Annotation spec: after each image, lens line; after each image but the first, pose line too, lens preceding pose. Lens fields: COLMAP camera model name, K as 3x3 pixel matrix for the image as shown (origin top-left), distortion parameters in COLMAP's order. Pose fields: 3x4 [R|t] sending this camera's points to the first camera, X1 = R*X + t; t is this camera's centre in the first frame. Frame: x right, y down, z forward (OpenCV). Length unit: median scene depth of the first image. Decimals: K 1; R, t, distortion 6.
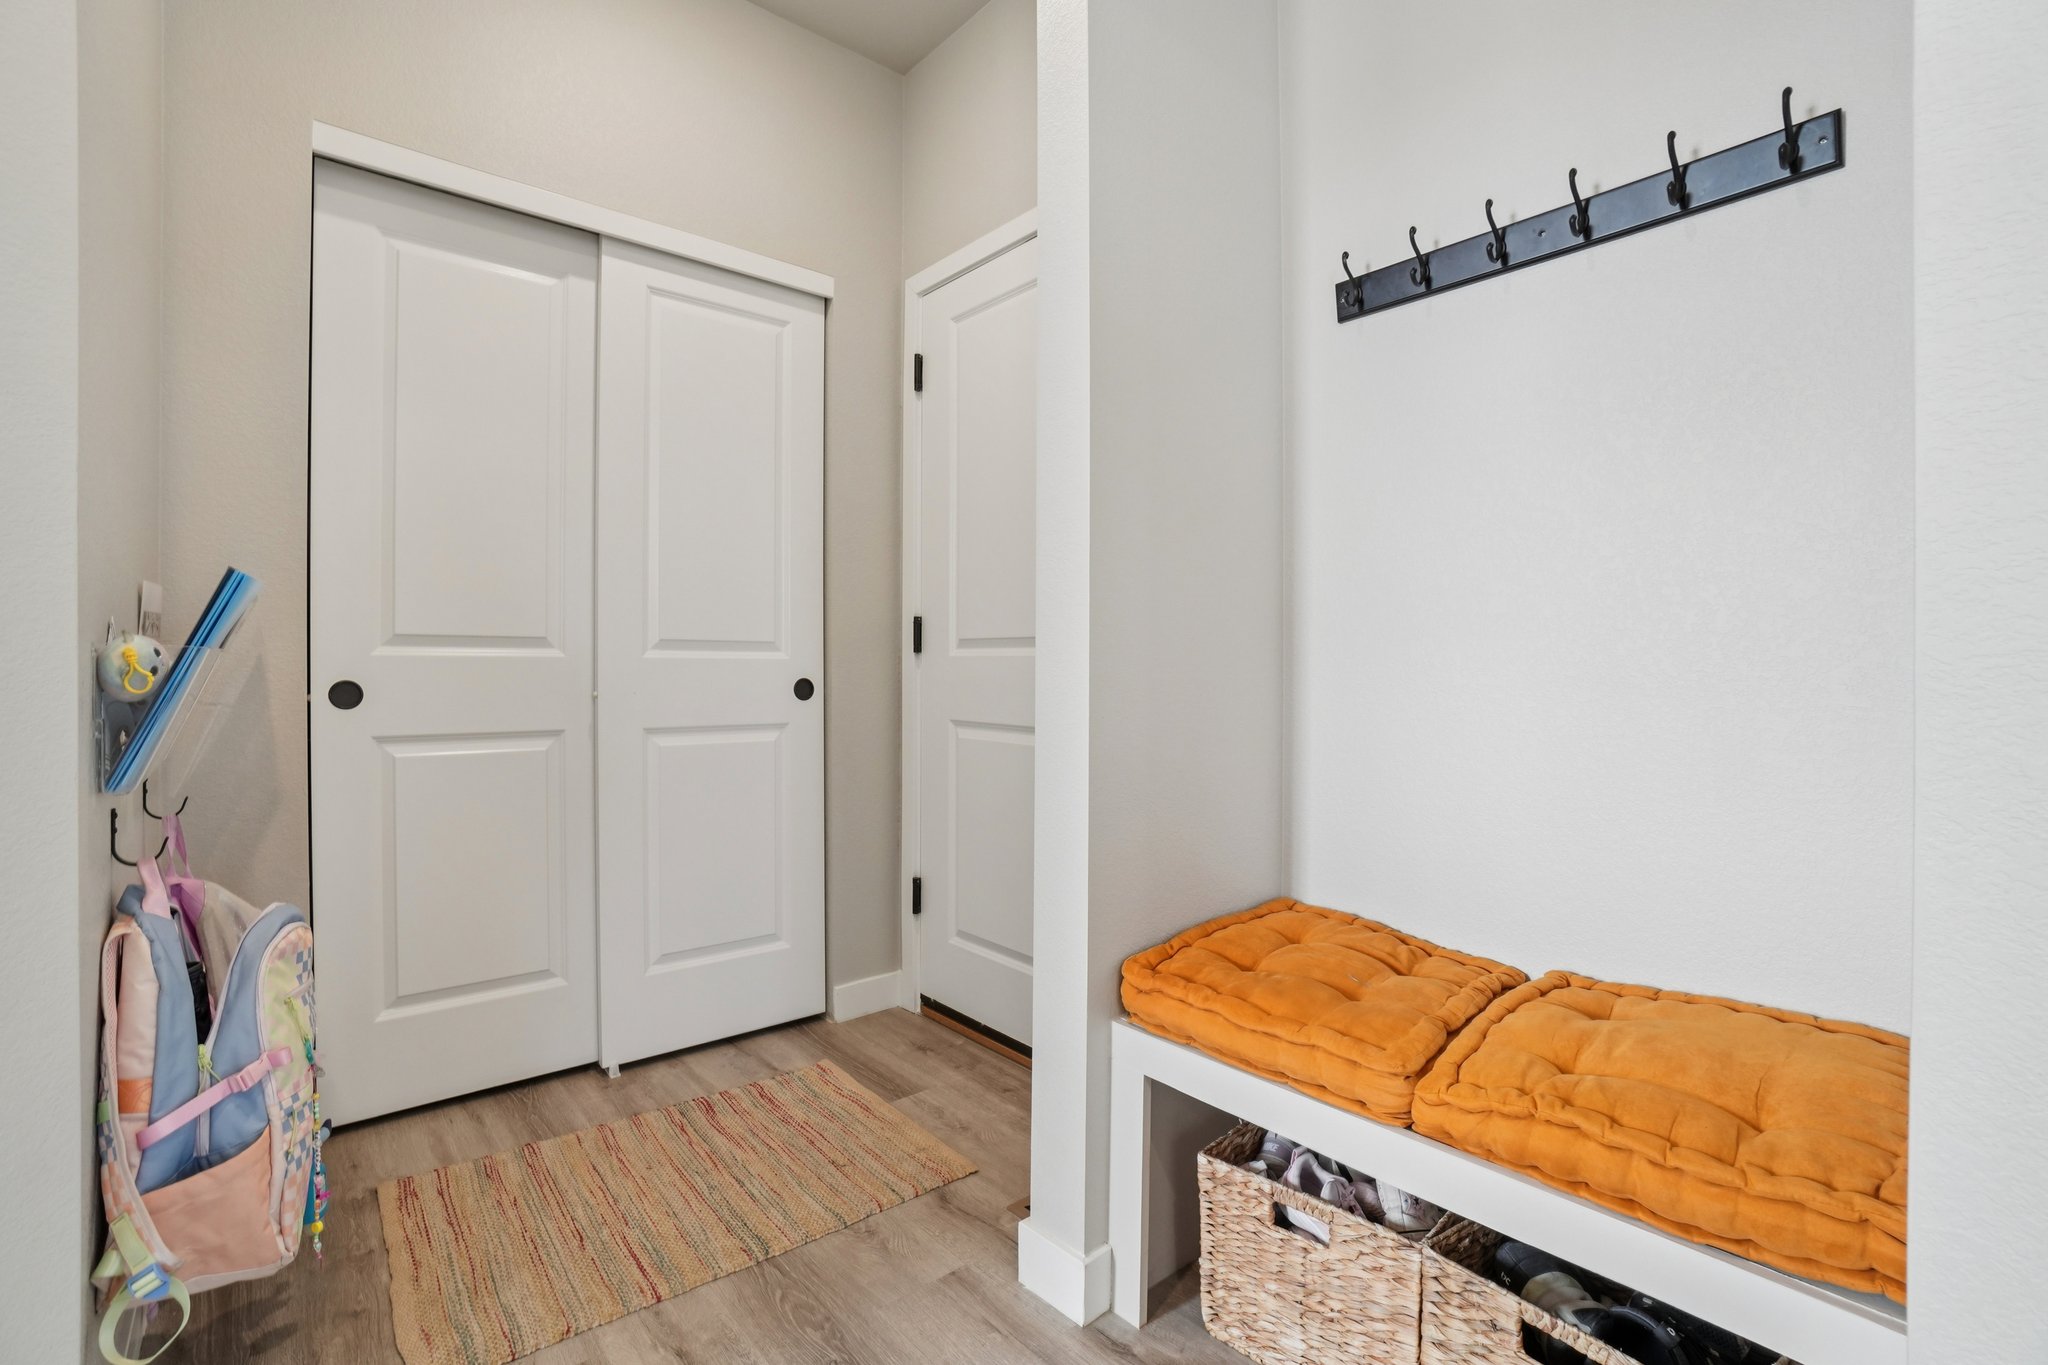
lens RADIAL K [[890.9, 0, 1015.7], [0, 890.9, 672.4], [0, 0, 1]] dist [-0.011745, 0.000190]
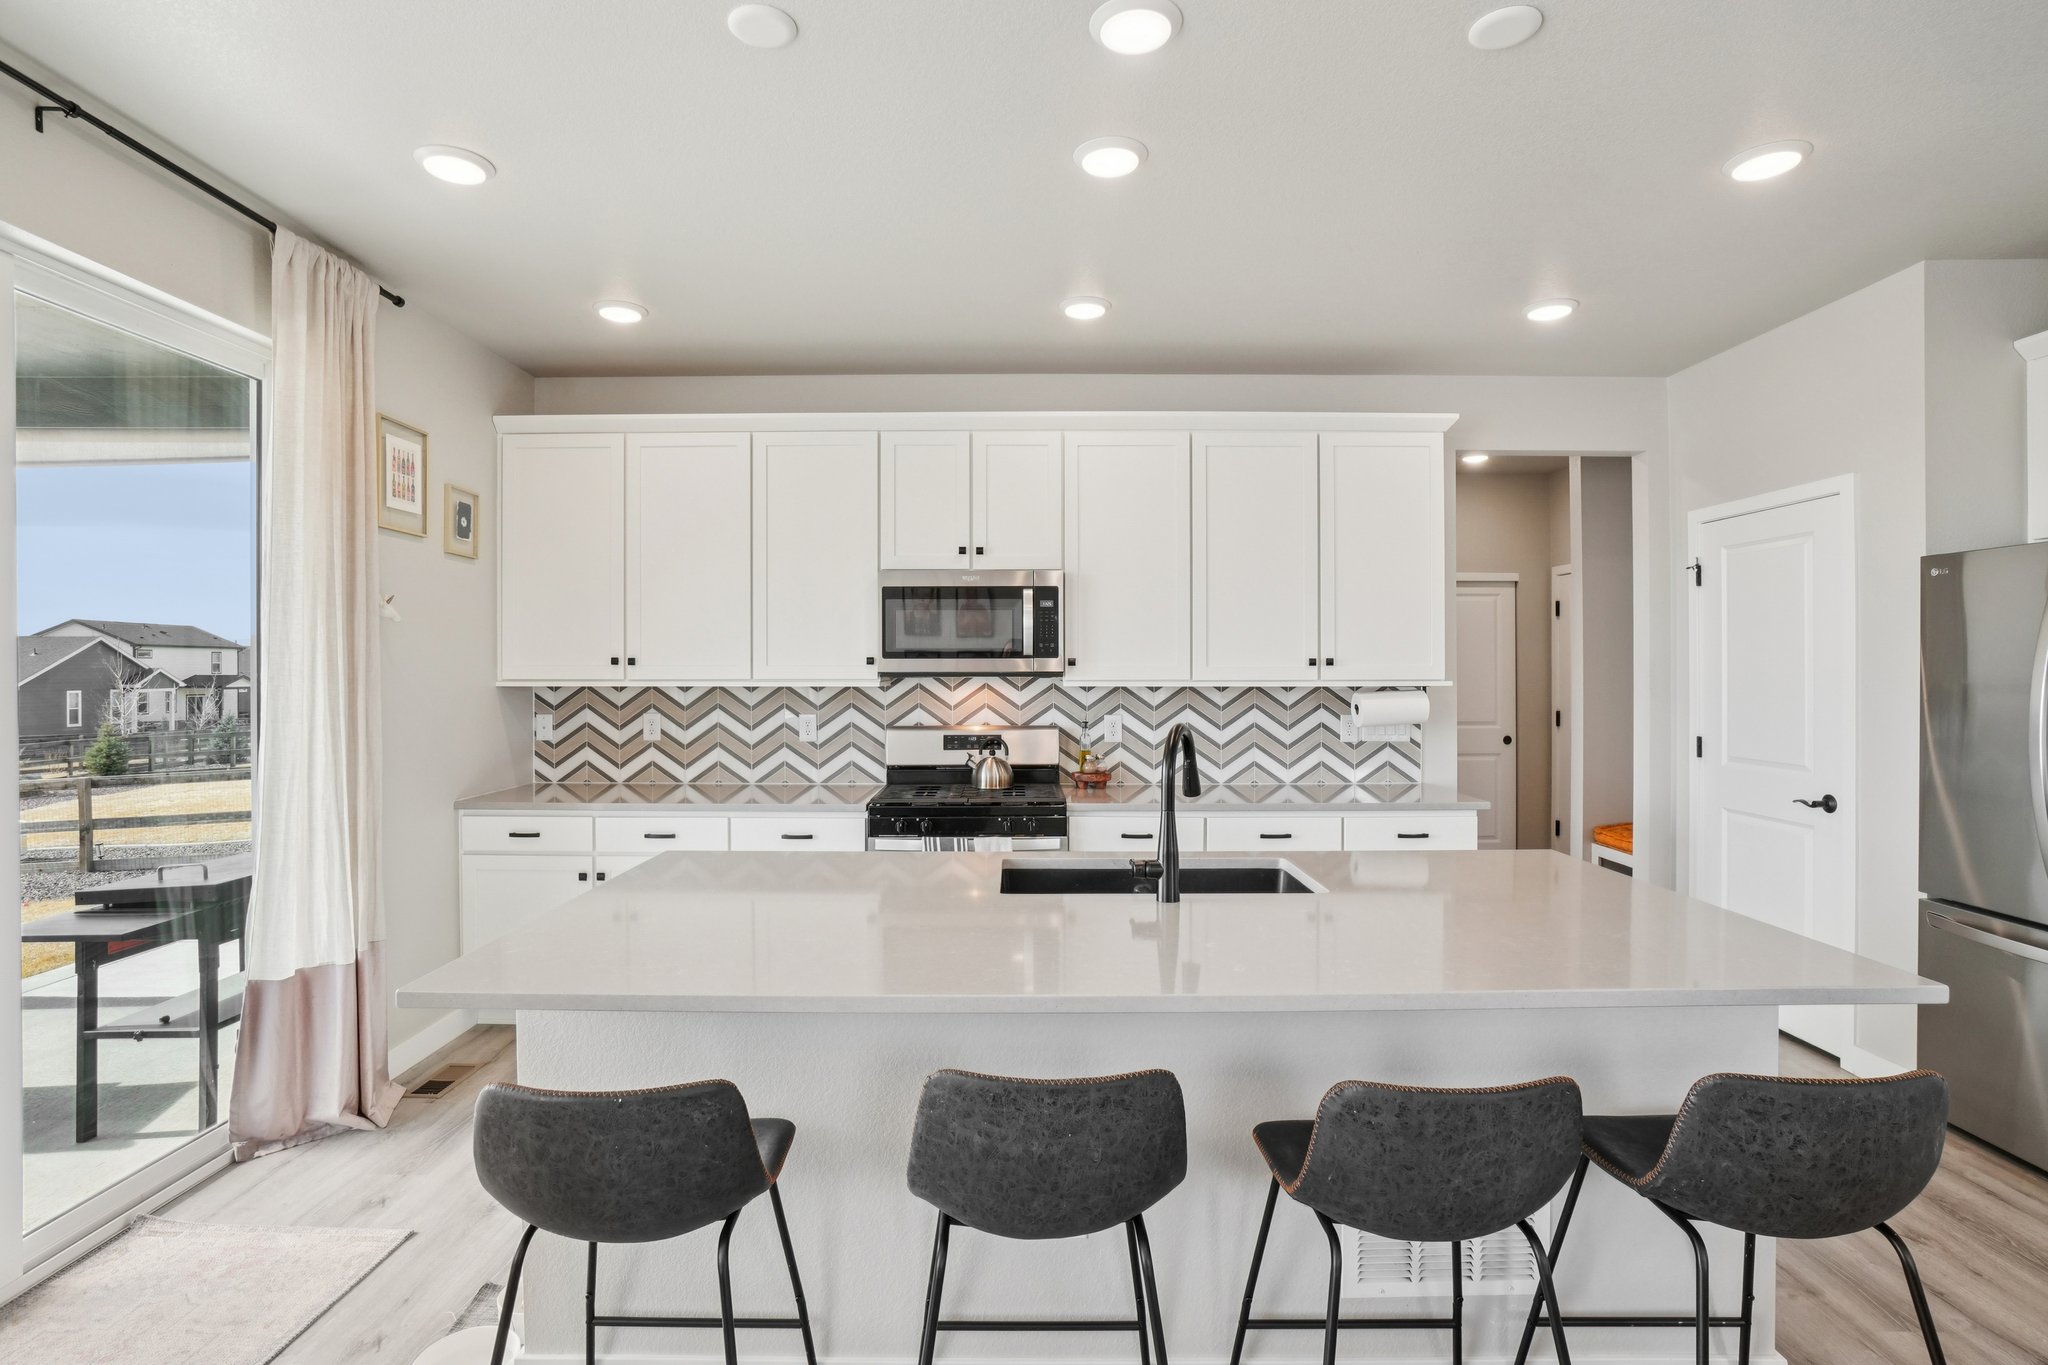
lens RADIAL K [[975.2, 0, 1034.1], [0, 975.2, 670.2], [0, 0, 1]] dist [-0.053073, 0.029250]
pose [[0.761749, -0.001435, -0.647870, 0.984838], [0.000245, 0.999998, -0.001926, -0.336622], [0.647872, 0.001308, 0.761748, -3.751233]]
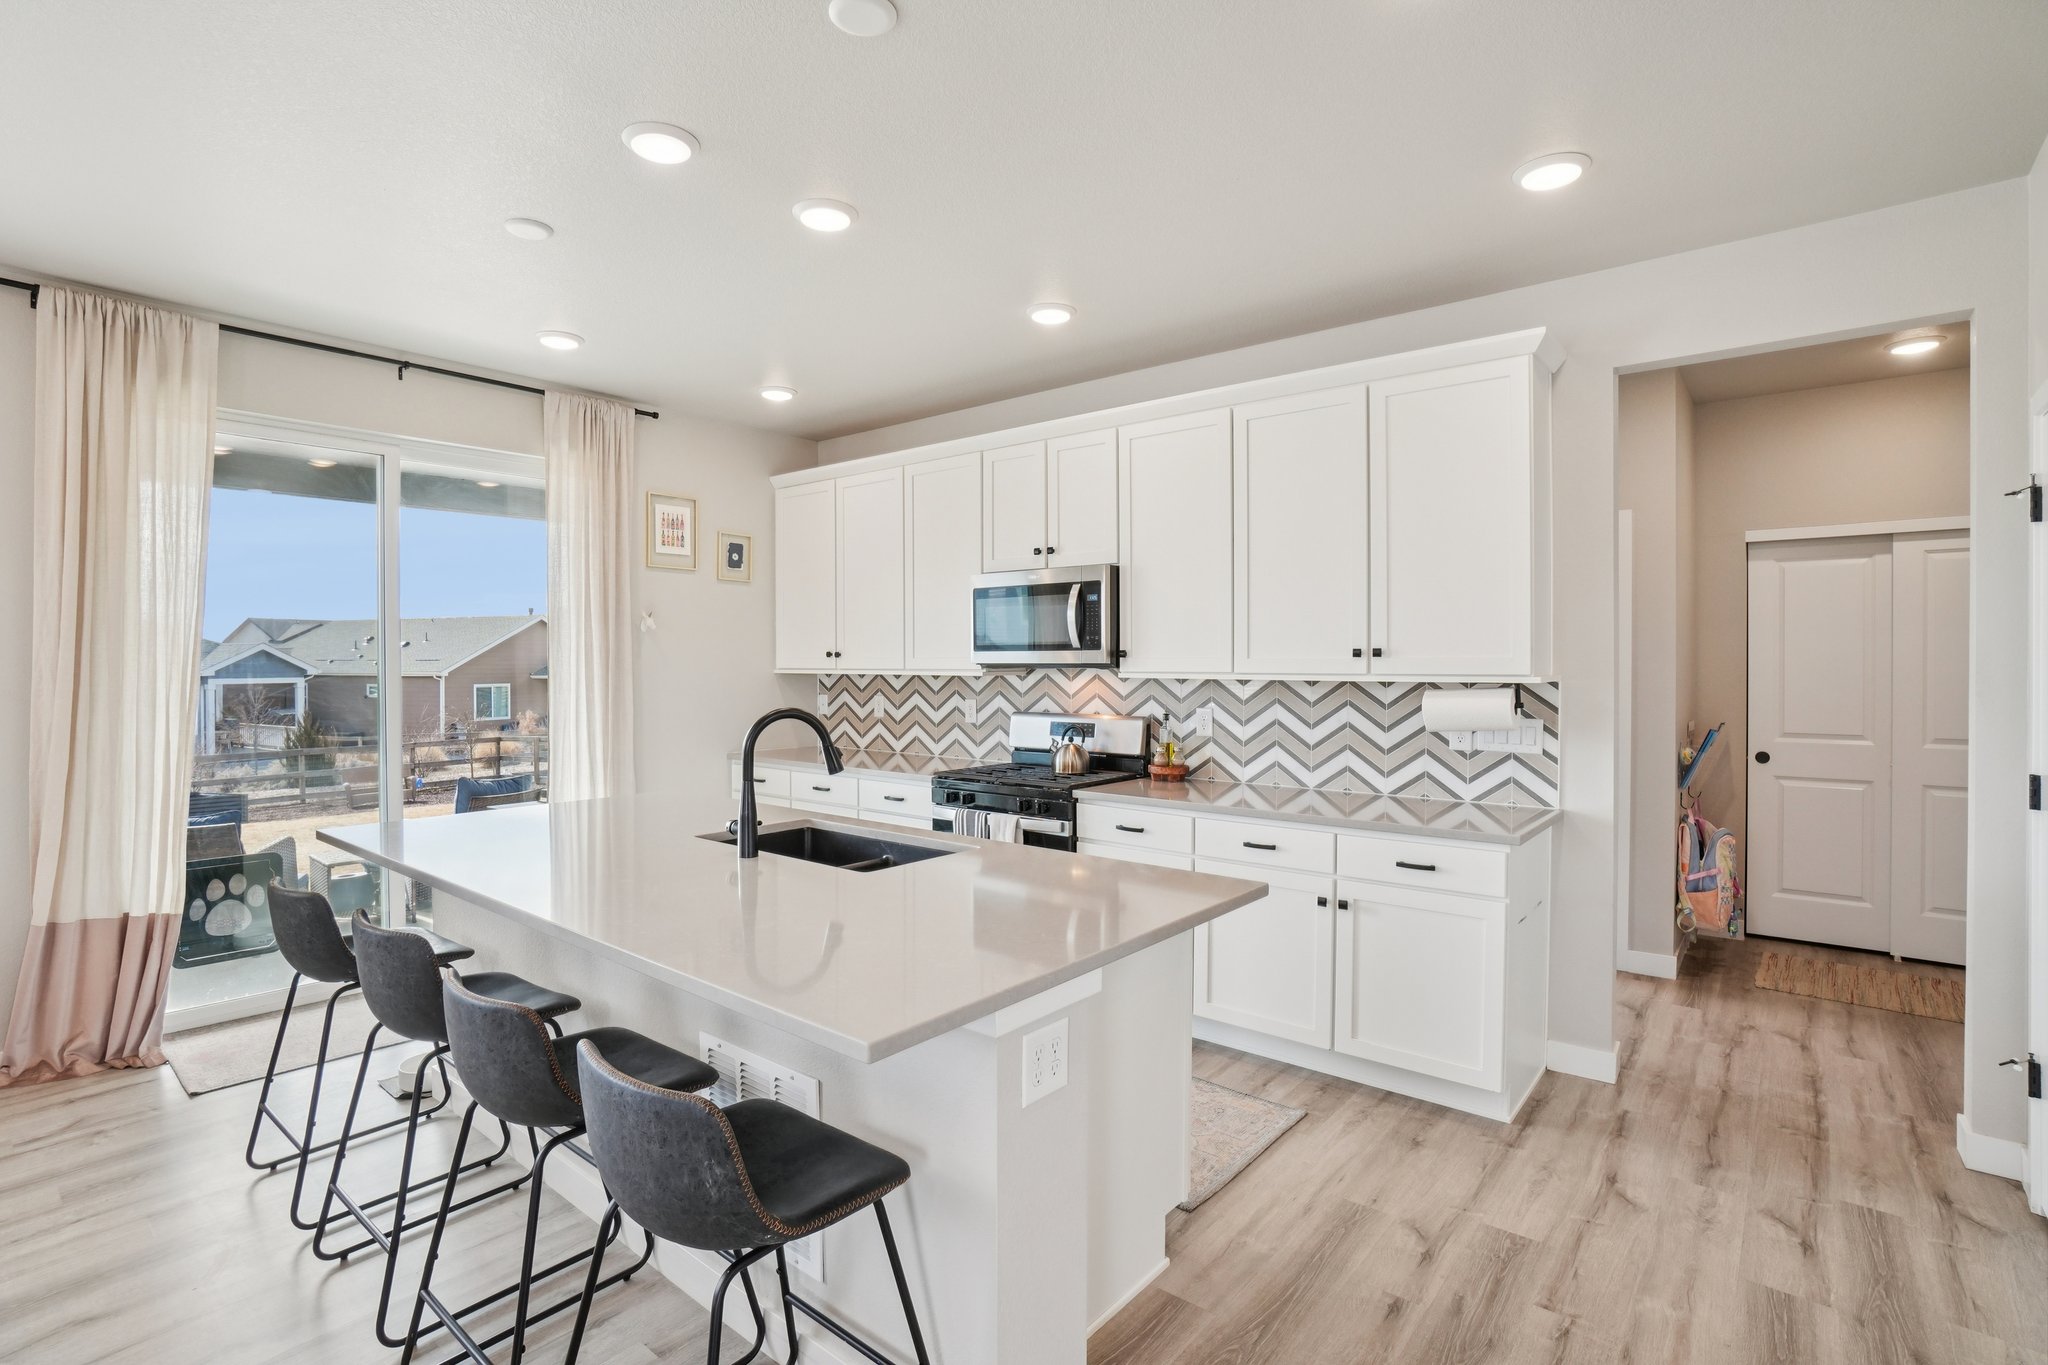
lens RADIAL K [[975.2, 0, 1034.1], [0, 975.2, 670.2], [0, 0, 1]] dist [-0.053073, 0.029250]
pose [[0.184212, 0.007541, -0.982858, 2.136533], [-0.002475, 0.999971, 0.007209, -0.337384], [0.982883, 0.001104, 0.184225, -2.131150]]
